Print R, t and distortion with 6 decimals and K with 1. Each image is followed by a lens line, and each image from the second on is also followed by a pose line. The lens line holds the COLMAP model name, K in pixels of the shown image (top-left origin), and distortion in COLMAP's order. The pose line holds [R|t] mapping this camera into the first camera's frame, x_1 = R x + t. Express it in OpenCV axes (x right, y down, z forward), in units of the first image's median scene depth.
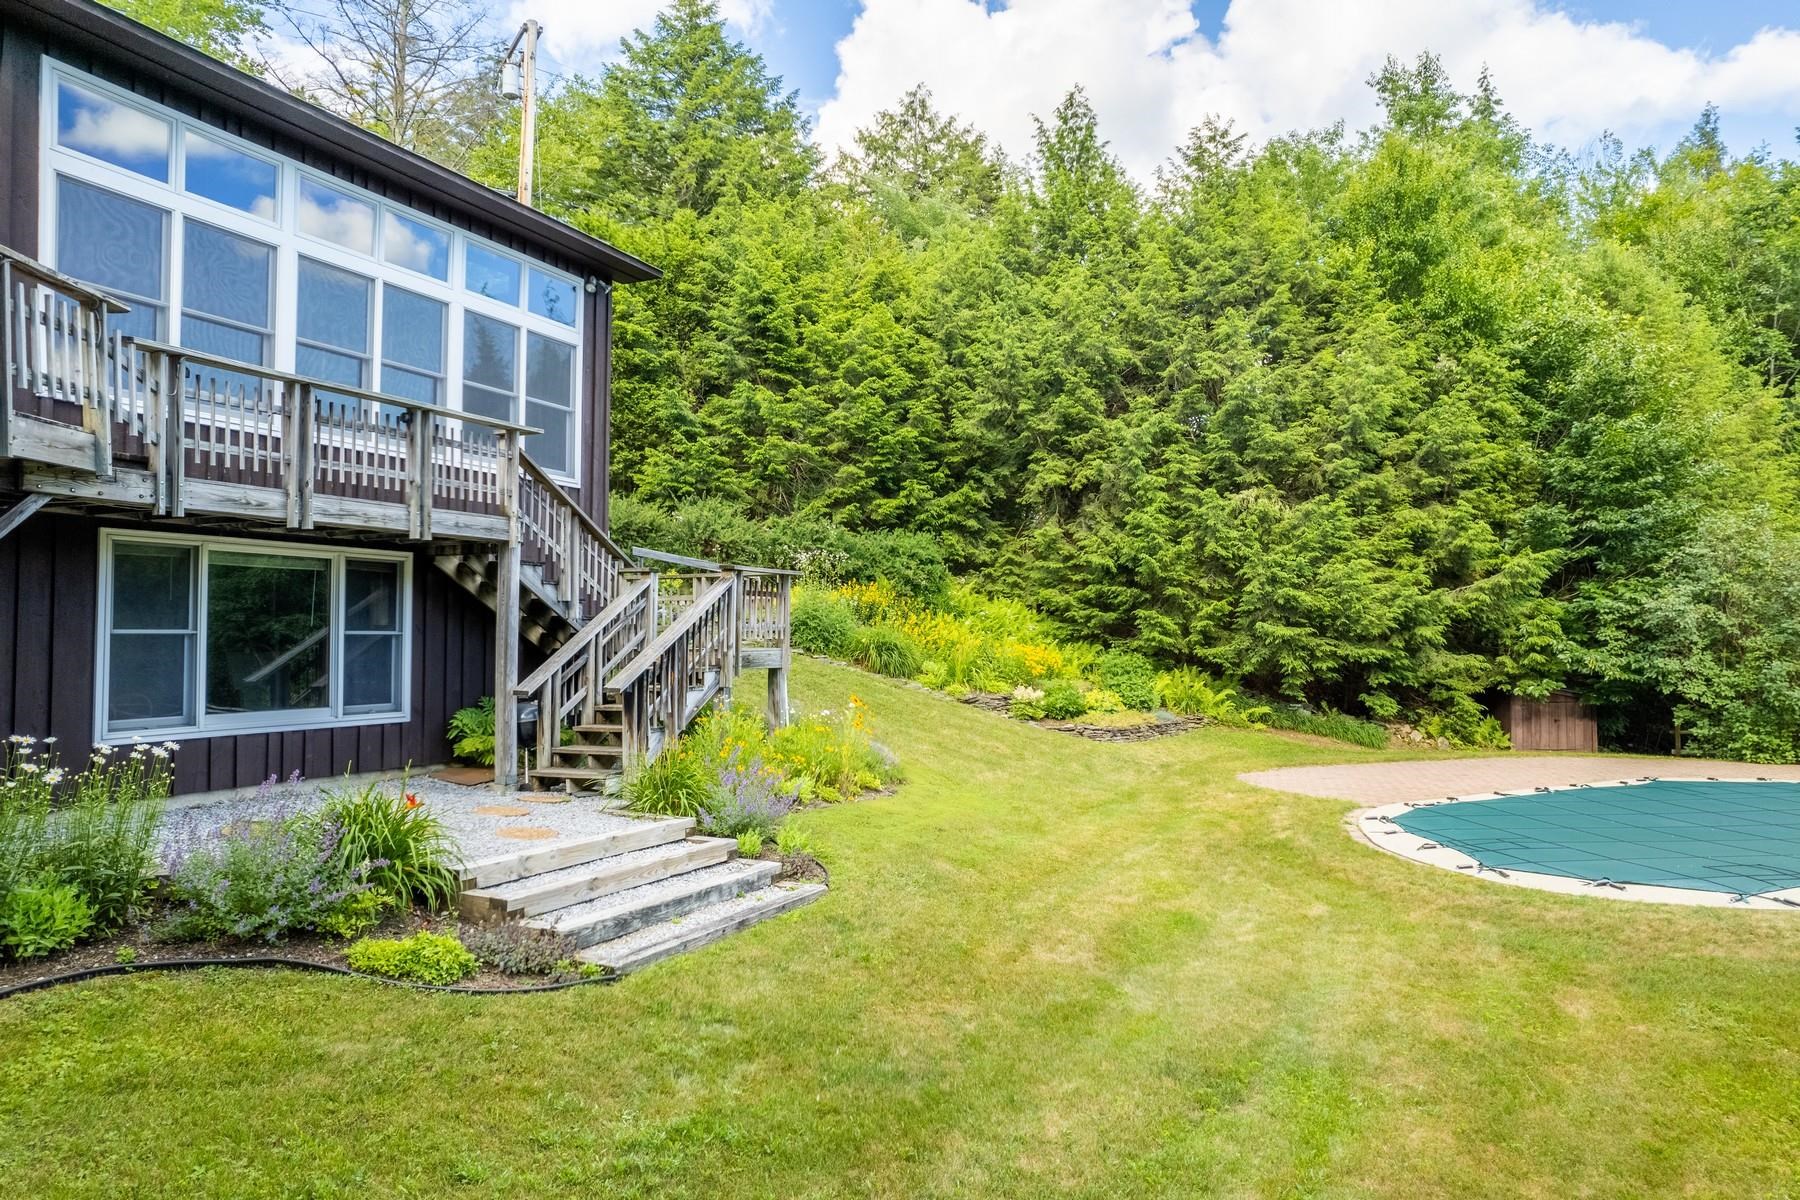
lens RADIAL K [[1078.0, 0, 900.0], [0, 1078.0, 600.0], [0, 0, 1]] dist [-0.031091, 0.002655]
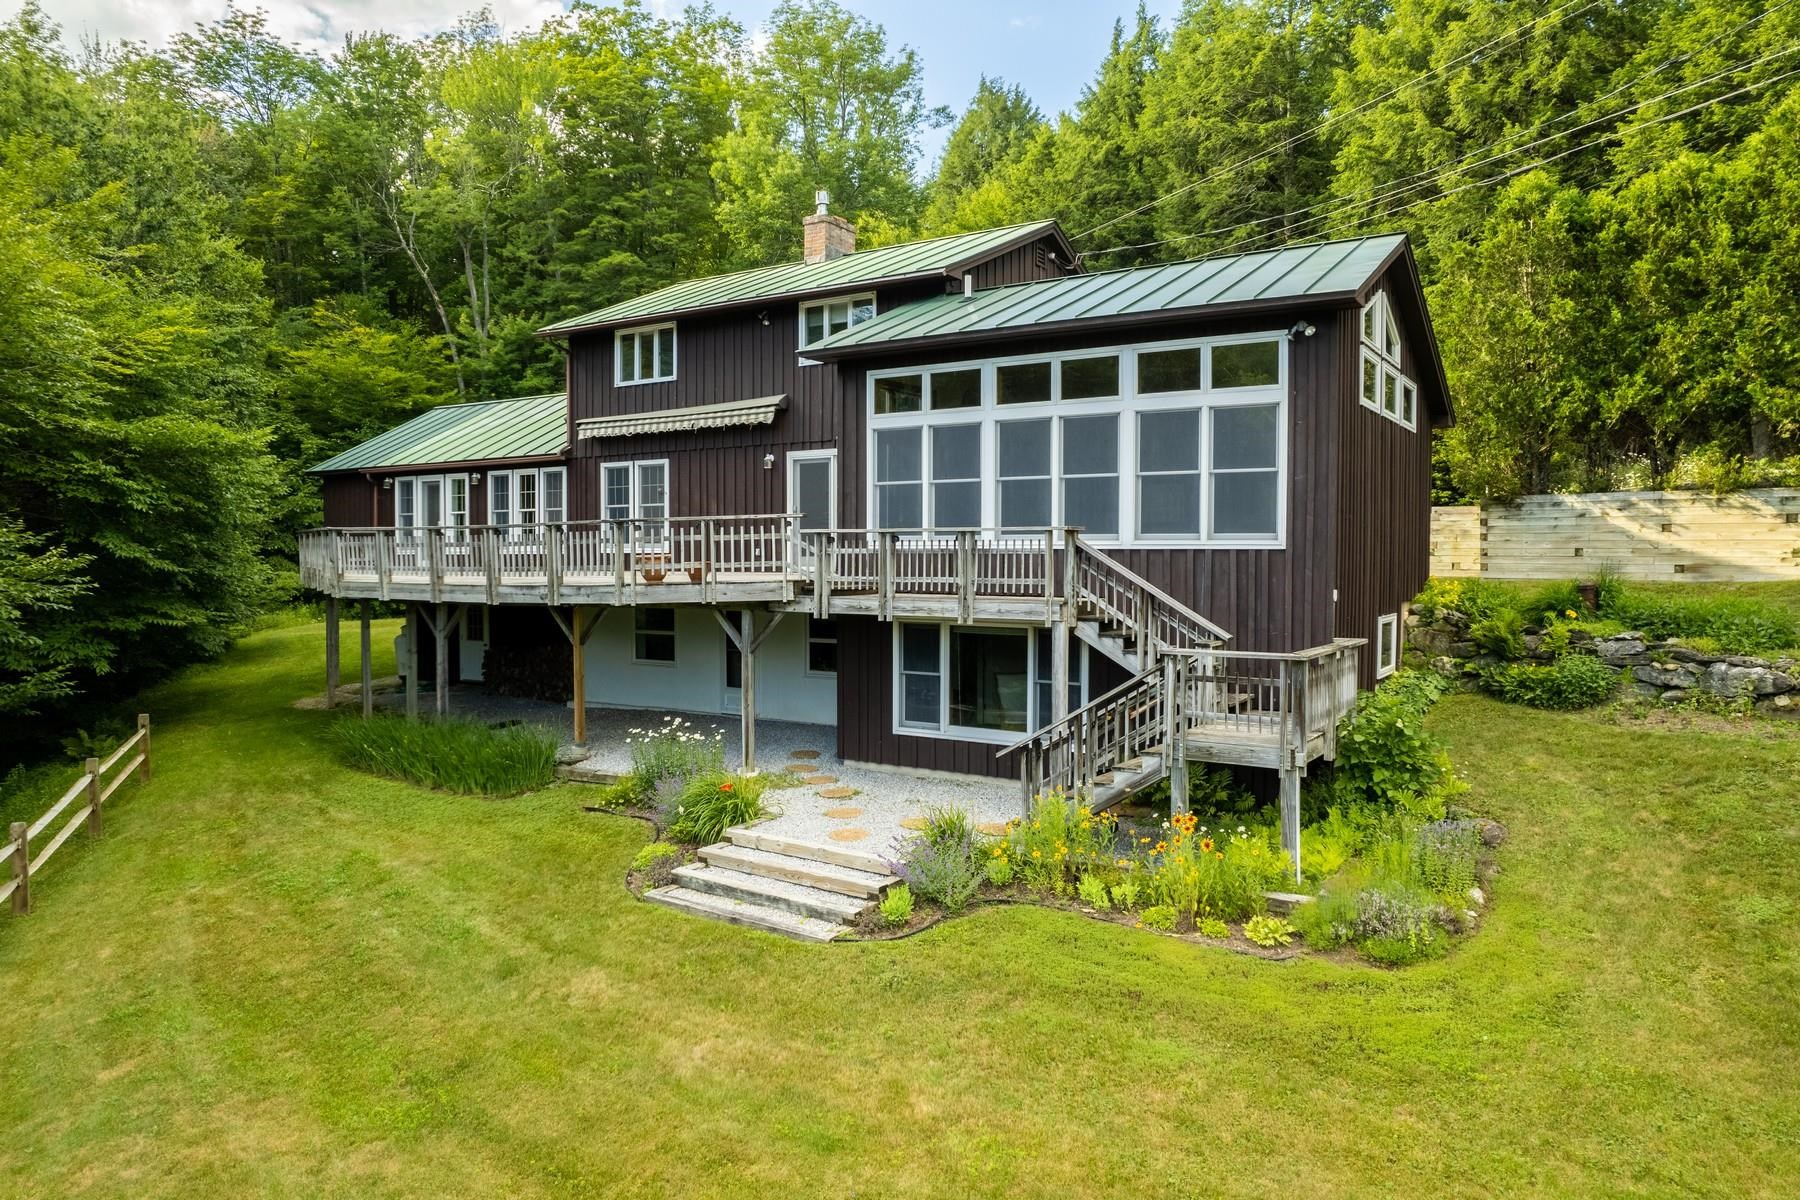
lens RADIAL K [[1078.0, 0, 900.0], [0, 1078.0, 600.0], [0, 0, 1]] dist [-0.031091, 0.002655]
pose [[-0.071608, 0.026507, -0.997081, 1.109374], [0.021706, 0.999451, 0.025011, -0.142436], [0.997197, -0.019852, -0.072144, 1.160758]]
